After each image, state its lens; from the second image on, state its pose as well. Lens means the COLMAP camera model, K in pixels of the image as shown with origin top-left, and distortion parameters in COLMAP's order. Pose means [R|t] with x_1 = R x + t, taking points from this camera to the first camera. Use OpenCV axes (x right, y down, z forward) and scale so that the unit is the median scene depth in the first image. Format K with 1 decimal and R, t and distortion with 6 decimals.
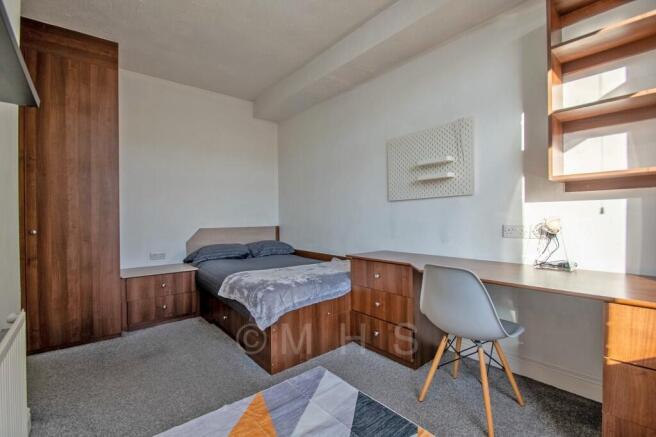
lens RADIAL K [[290.2, 0, 326.7], [0, 290.2, 219.4], [0, 0, 1]] dist [-0.010117, -0.000631]
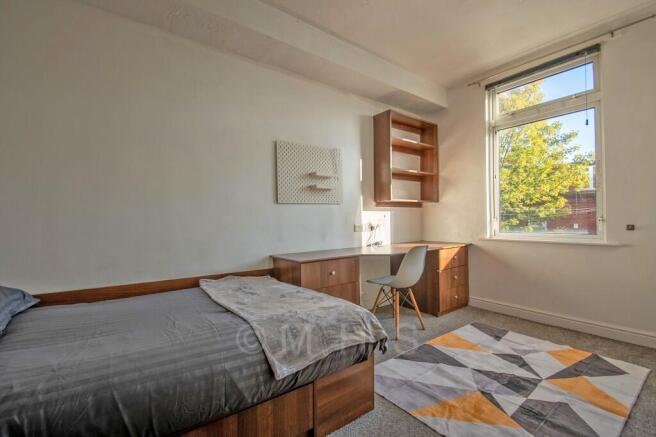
lens RADIAL K [[290.2, 0, 326.7], [0, 290.2, 219.4], [0, 0, 1]] dist [-0.010117, -0.000631]
pose [[0.045732, 0.005640, 0.998938, -1.071473], [0.017035, 0.999834, -0.006425, 0.000215], [-0.998808, 0.017311, 0.045628, 1.141548]]
